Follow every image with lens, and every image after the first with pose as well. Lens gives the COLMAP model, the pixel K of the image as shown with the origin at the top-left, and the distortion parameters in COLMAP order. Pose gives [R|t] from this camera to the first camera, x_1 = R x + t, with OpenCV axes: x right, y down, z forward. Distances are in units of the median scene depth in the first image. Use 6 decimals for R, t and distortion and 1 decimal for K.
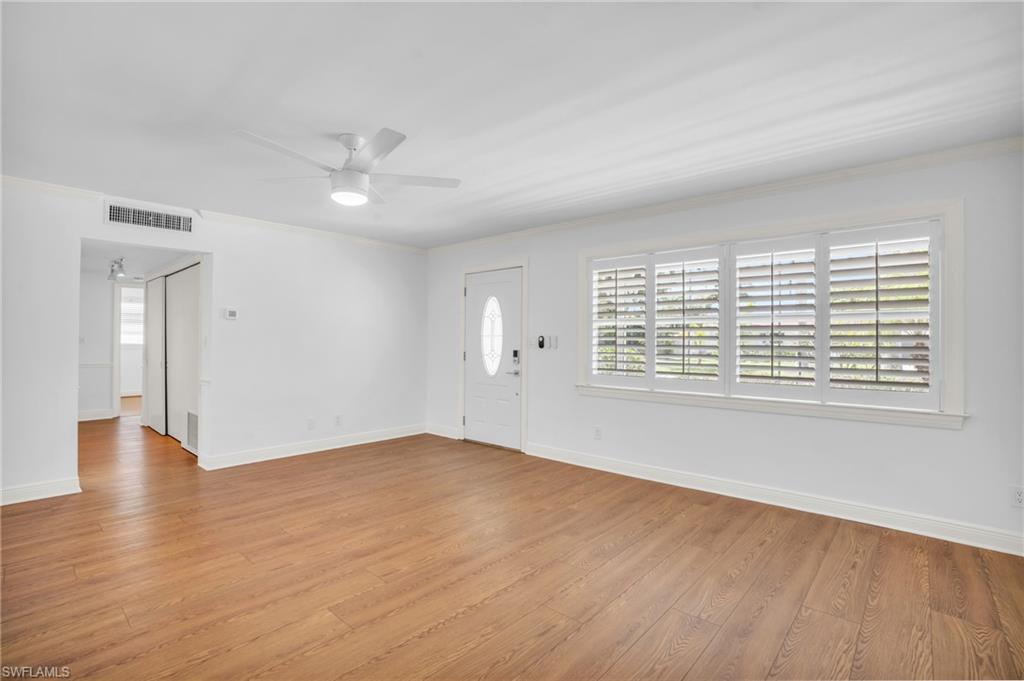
lens RADIAL K [[469.7, 0, 512.0], [0, 469.7, 340.5], [0, 0, 1]] dist [-0.056947, 0.017941]
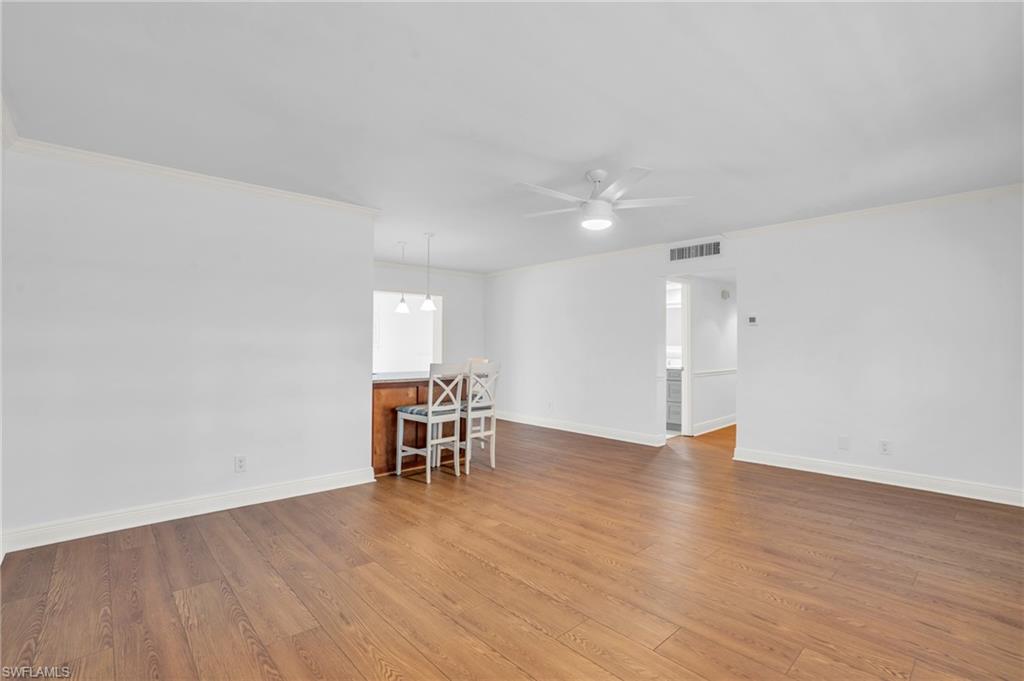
lens RADIAL K [[469.7, 0, 512.0], [0, 469.7, 340.5], [0, 0, 1]] dist [-0.056947, 0.017941]
pose [[-0.091102, -0.016777, -0.995700, 0.871960], [0.001012, 0.999856, -0.016939, 0.012784], [0.995841, -0.002551, -0.091072, 0.916033]]
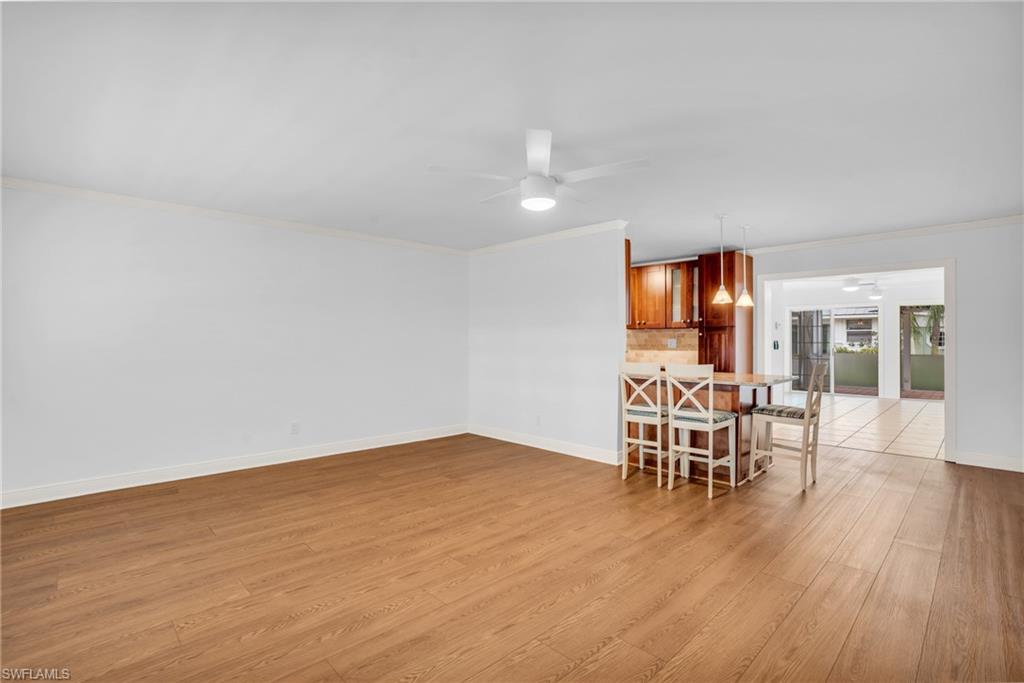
lens RADIAL K [[469.7, 0, 512.0], [0, 469.7, 341.5], [0, 0, 1]] dist [-0.056947, 0.017941]
pose [[-0.997725, -0.001850, 0.067395, -0.374022], [-0.002465, 0.999956, -0.009044, 0.011775], [-0.067375, -0.009189, -0.997685, 2.081464]]
